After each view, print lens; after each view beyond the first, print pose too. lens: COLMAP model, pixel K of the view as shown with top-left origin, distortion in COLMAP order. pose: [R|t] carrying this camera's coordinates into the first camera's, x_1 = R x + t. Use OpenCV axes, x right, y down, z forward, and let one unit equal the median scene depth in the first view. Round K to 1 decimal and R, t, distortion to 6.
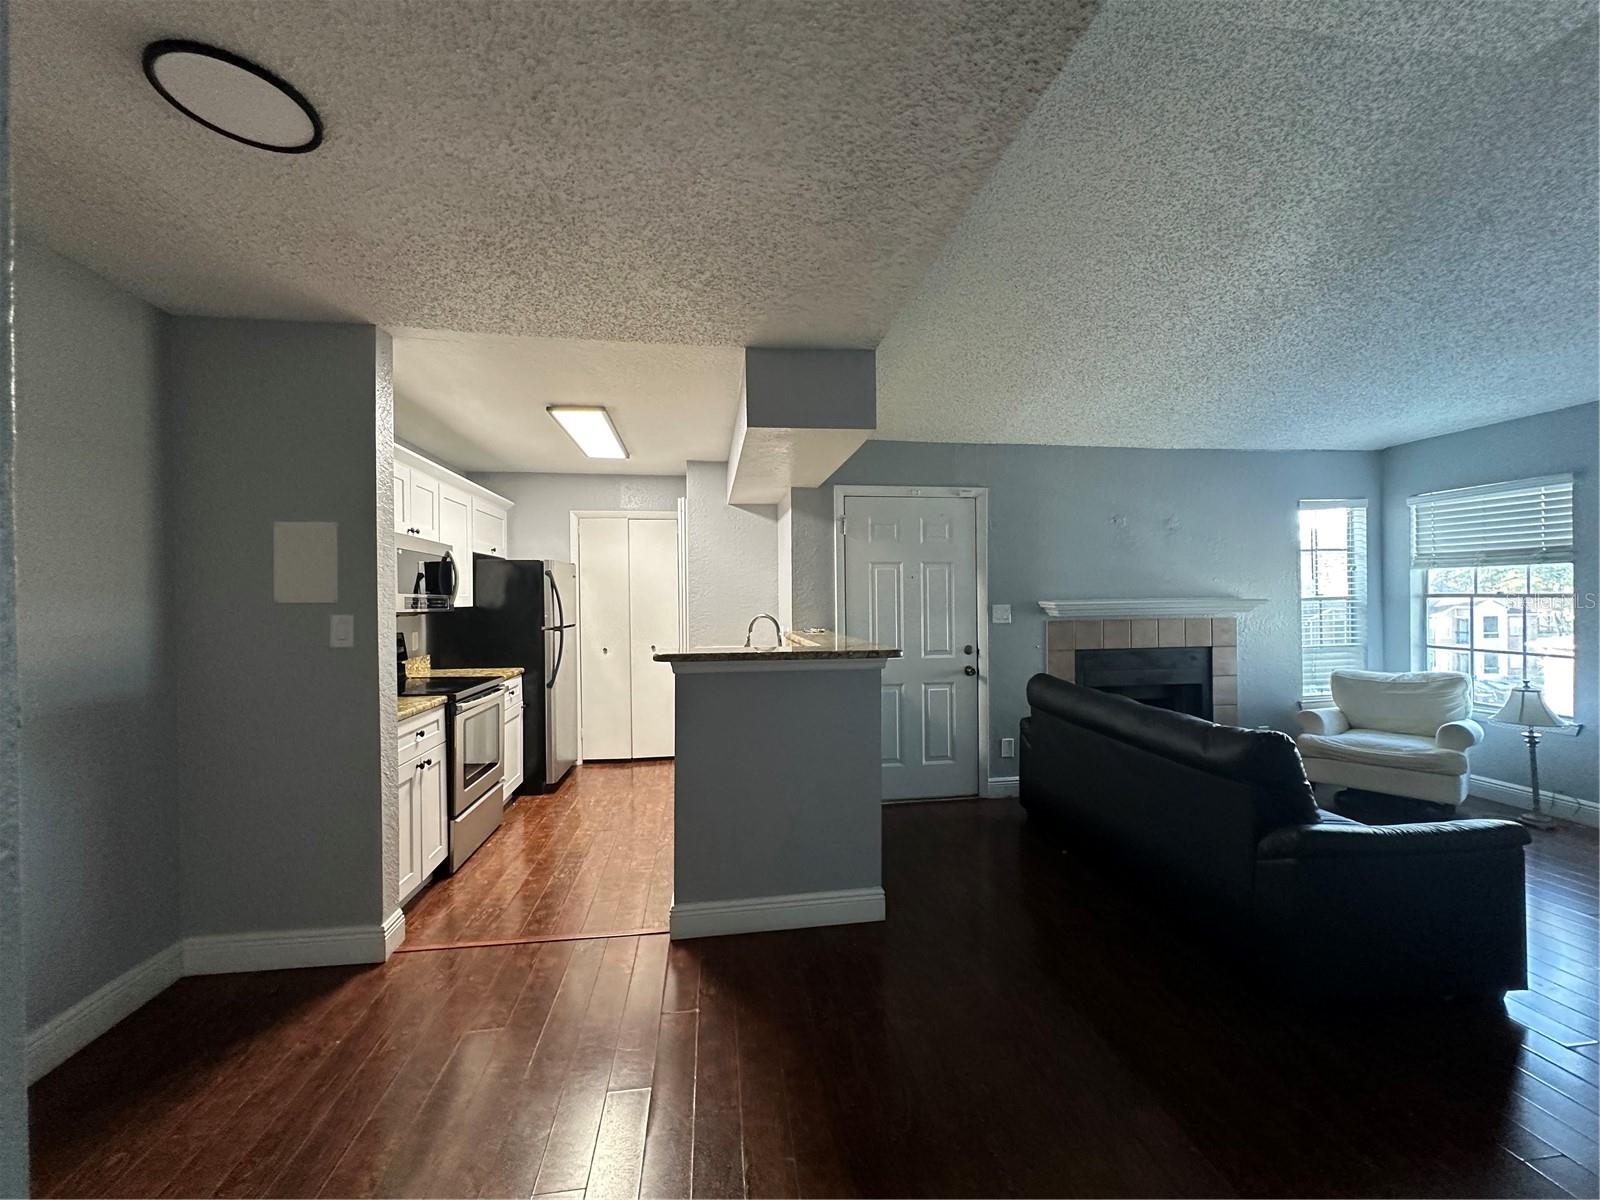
lens RADIAL K [[636.3, 0, 802.2], [0, 636.3, 600.8], [0, 0, 1]] dist [-0.001852, 0.000309]
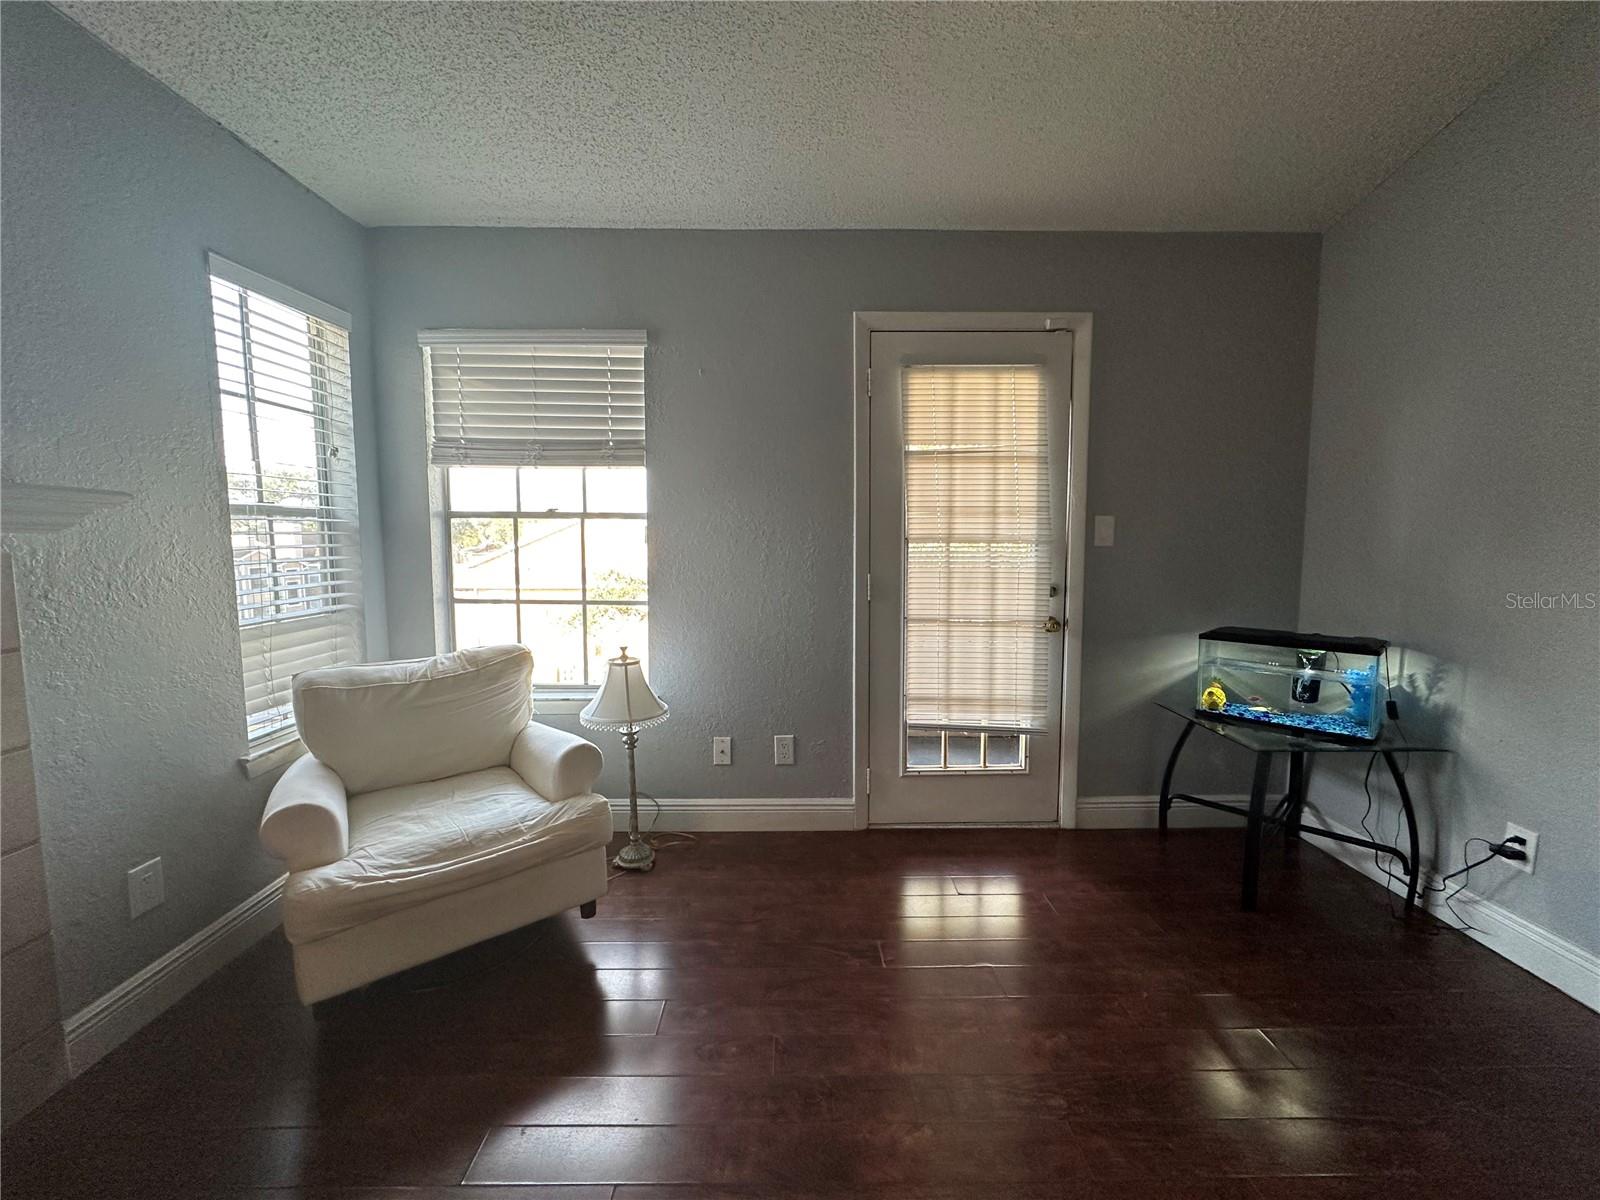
lens RADIAL K [[636.3, 0, 798.5], [0, 636.3, 596.6], [0, 0, 1]] dist [-0.001852, 0.000309]
pose [[0.132093, -0.070702, 0.988713, 0.477597], [-0.000111, 0.997452, 0.071342, 0.027646], [-0.991237, -0.009533, 0.131749, 0.652571]]
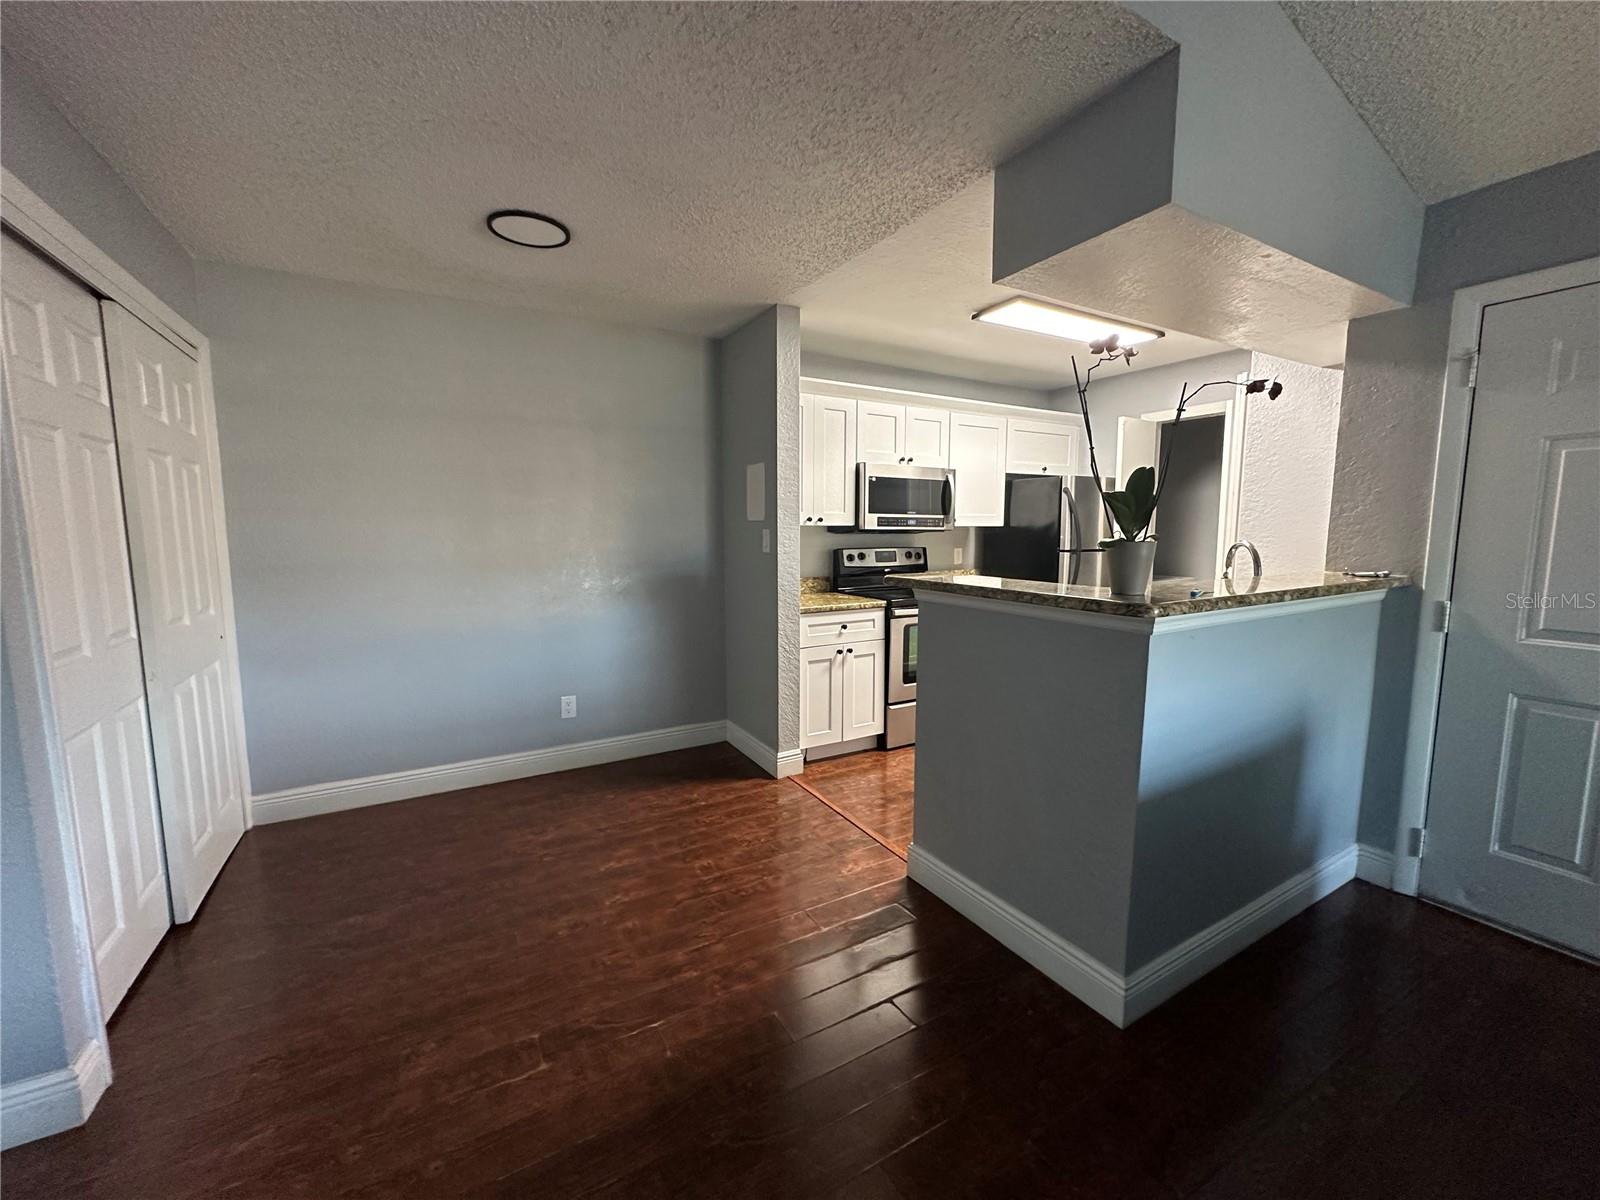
lens RADIAL K [[636.3, 0, 798.2], [0, 636.3, 598.6], [0, 0, 1]] dist [-0.001852, 0.000309]
pose [[0.367286, 0.113480, -0.923159, 0.346696], [-0.003011, 0.992669, 0.120827, 0.002162], [0.930103, -0.041599, 0.364935, 0.311837]]
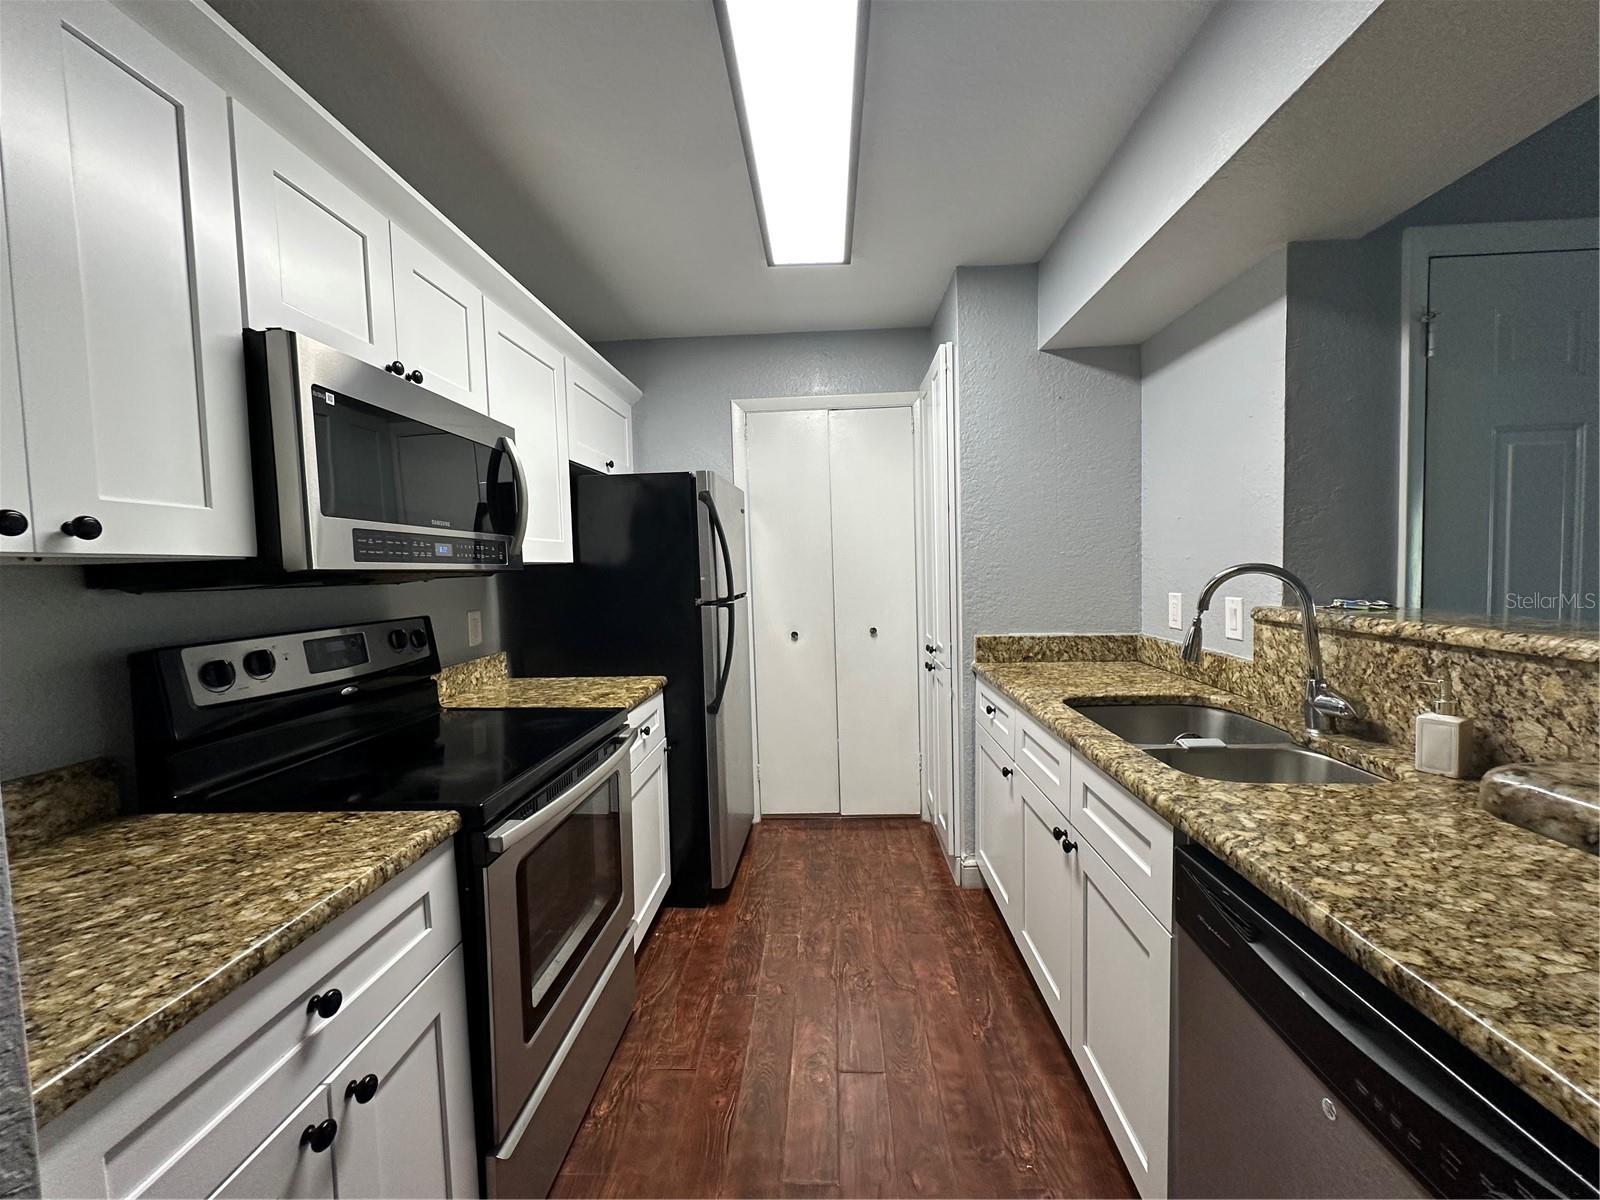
lens RADIAL K [[636.3, 0, 802.5], [0, 636.3, 601.1], [0, 0, 1]] dist [-0.001852, 0.000309]
pose [[0.980367, -0.006792, -0.197063, -0.229908], [0.018215, 0.998253, 0.056210, 0.015212], [0.196337, -0.058695, 0.978778, 0.526742]]
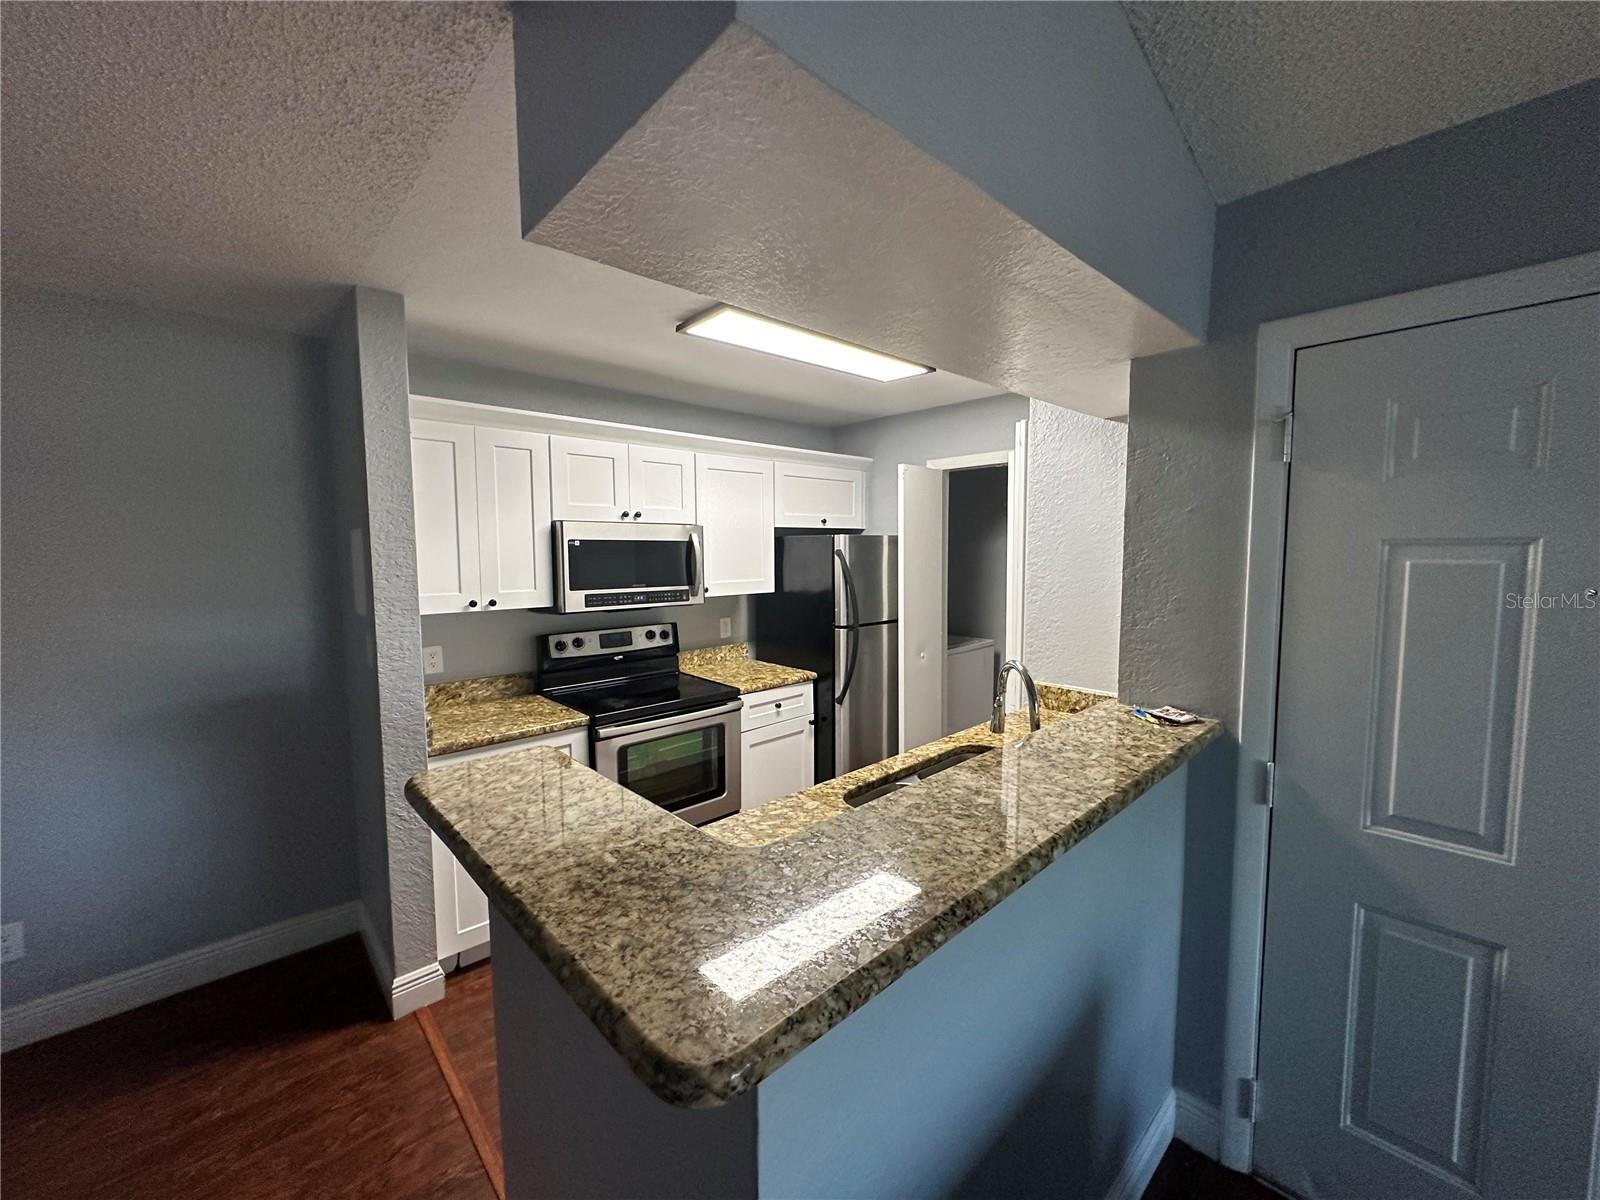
lens RADIAL K [[636.3, 0, 800.1], [0, 636.3, 598.1], [0, 0, 1]] dist [-0.001852, 0.000309]
pose [[0.567138, 0.071809, -0.820486, 0.204340], [-0.000512, 0.996223, 0.086835, -0.058936], [0.823623, -0.048828, 0.565032, 0.567264]]
